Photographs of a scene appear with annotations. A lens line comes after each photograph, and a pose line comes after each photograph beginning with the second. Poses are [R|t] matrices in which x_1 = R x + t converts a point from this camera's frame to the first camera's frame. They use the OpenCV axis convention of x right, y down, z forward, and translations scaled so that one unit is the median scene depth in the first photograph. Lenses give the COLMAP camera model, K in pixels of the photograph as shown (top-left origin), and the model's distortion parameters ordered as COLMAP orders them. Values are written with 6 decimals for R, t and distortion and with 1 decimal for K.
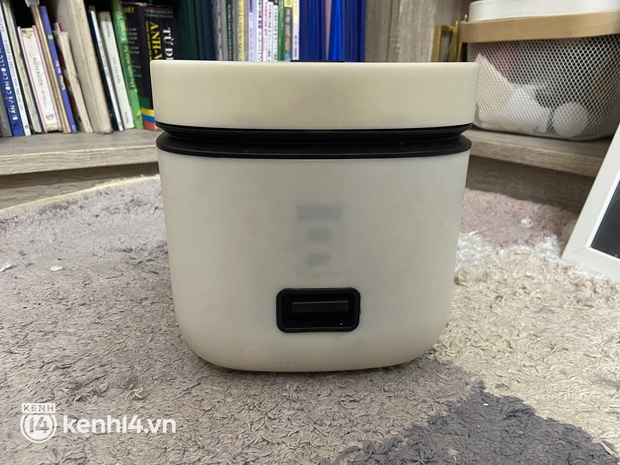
lens RADIAL K [[475.5, 0, 310.0], [0, 475.5, 232.5], [0, 0, 1]] dist [0.147889, -0.200757]
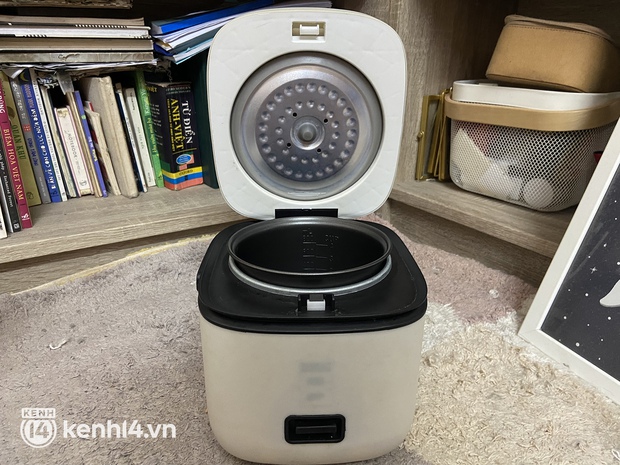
lens RADIAL K [[475.5, 0, 310.0], [0, 475.5, 232.5], [0, 0, 1]] dist [0.147889, -0.200757]
pose [[0.999977, 0.005064, -0.004471, 0.002831], [-0.004862, 0.999017, 0.044062, -0.209455], [0.004690, -0.044040, 0.999019, -0.165909]]
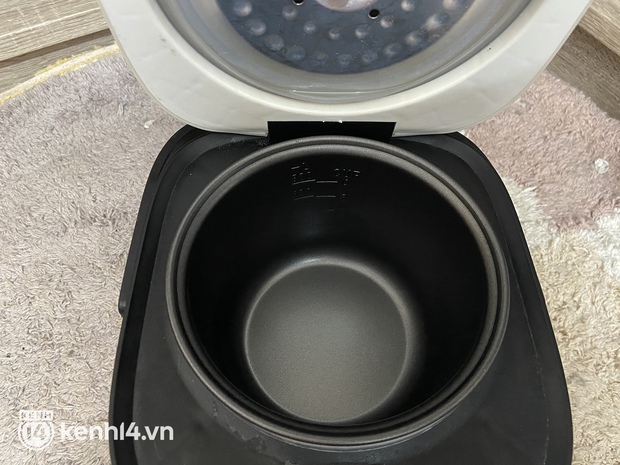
lens RADIAL K [[475.5, 0, 310.0], [0, 475.5, 232.5], [0, 0, 1]] dist [0.147889, -0.200757]
pose [[0.998961, 0.045235, 0.005595, -0.024449], [-0.038379, 0.768560, 0.638626, -0.406961], [0.024588, -0.638177, 0.769497, 0.298122]]
